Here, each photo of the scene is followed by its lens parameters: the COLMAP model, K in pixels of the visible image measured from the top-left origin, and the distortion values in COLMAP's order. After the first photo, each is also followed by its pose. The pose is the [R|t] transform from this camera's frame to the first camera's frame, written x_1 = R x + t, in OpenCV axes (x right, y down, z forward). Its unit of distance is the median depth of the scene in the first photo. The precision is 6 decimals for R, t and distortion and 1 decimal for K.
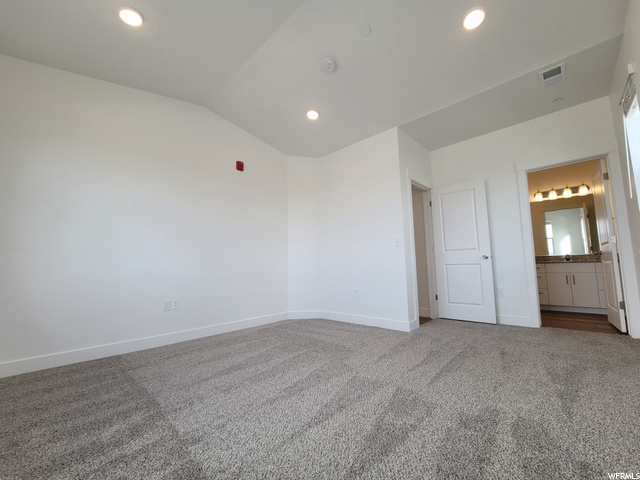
lens RADIAL K [[263.0, 0, 320.0], [0, 263.0, 240.0], [0, 0, 1]] dist [-0.001750, -0.000072]
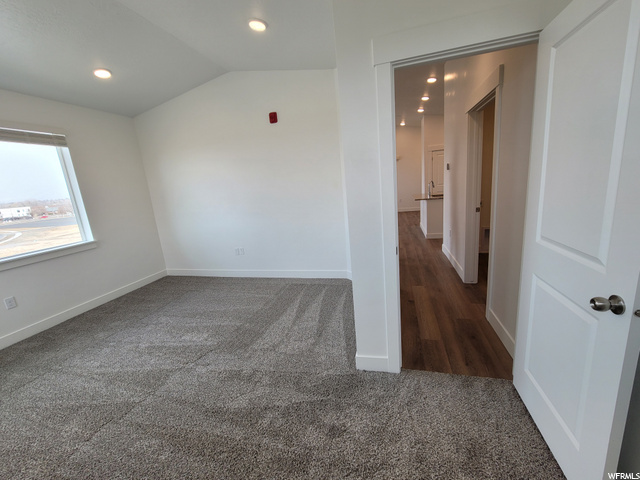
lens RADIAL K [[263.0, 0, 320.0], [0, 263.0, 240.0], [0, 0, 1]] dist [-0.001750, -0.000072]
pose [[0.466950, 0.174622, -0.866871, 1.028217], [0.164149, 0.946154, 0.279013, -0.159104], [0.868915, -0.272581, 0.413143, 0.990646]]
